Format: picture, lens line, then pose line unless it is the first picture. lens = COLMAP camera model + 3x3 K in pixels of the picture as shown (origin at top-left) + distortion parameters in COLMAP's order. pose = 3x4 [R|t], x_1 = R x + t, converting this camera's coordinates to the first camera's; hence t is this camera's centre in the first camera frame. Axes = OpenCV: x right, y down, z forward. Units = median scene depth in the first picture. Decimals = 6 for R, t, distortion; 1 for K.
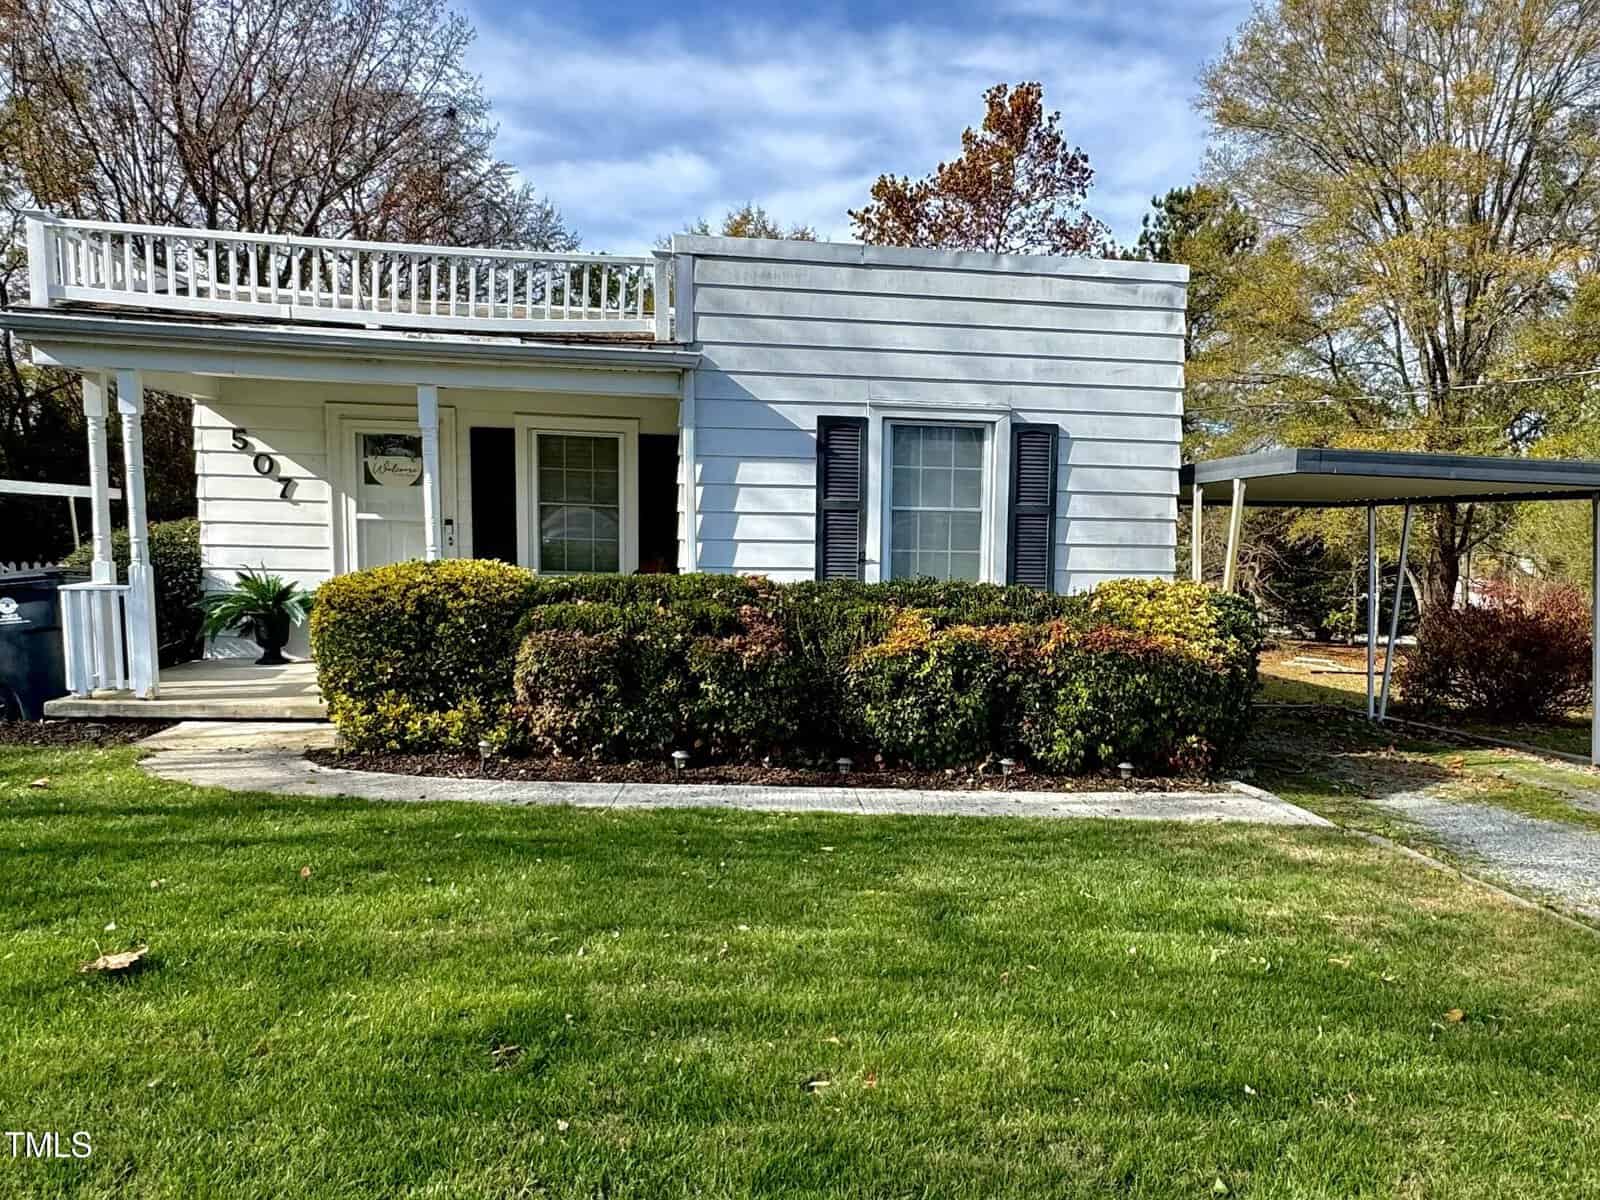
lens RADIAL K [[1185.3, 0, 800.3], [0, 1185.3, 664.7], [0, 0, 1]] dist [-0.007318, -0.003641]
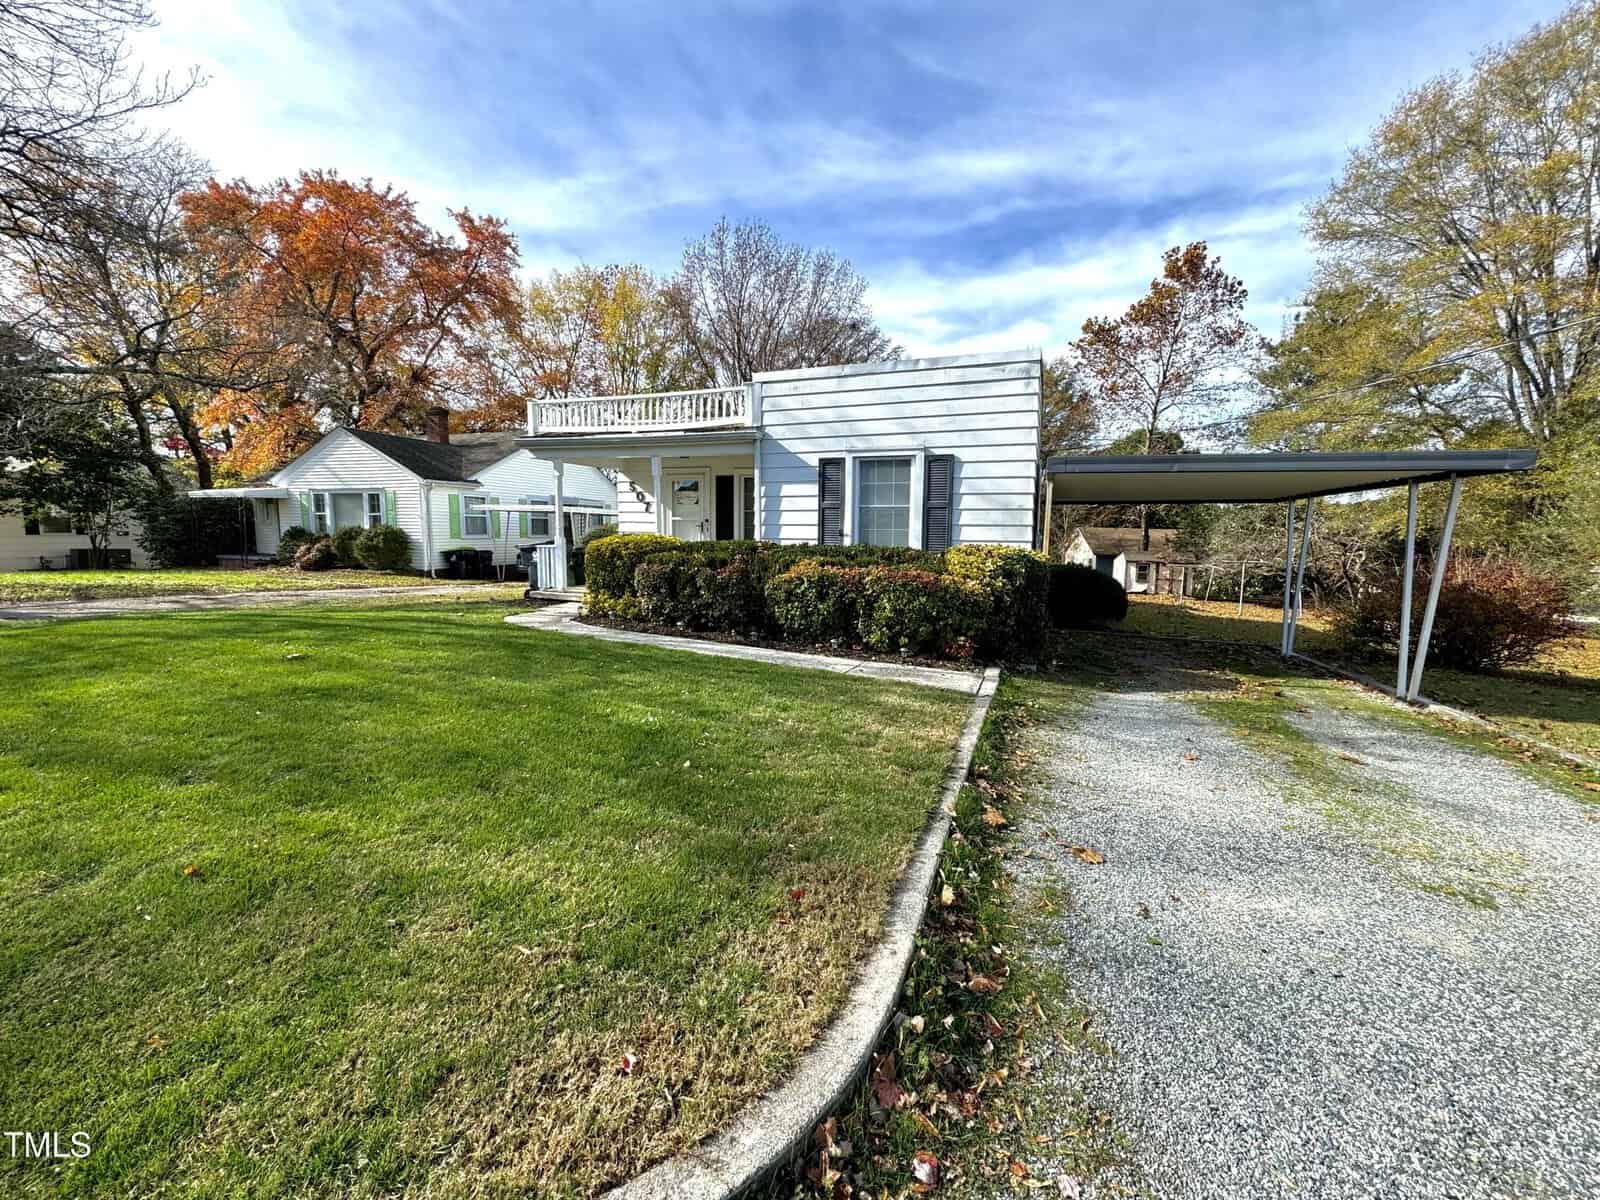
lens RADIAL K [[634.5, 0, 800.7], [0, 634.5, 597.6], [0, 0, 1]] dist [-0.004231, 0.000274]
pose [[0.863773, 0.042771, -0.502063, 0.501437], [-0.054727, 0.998460, -0.009096, 0.022850], [0.500901, 0.035333, 0.864783, 0.113358]]
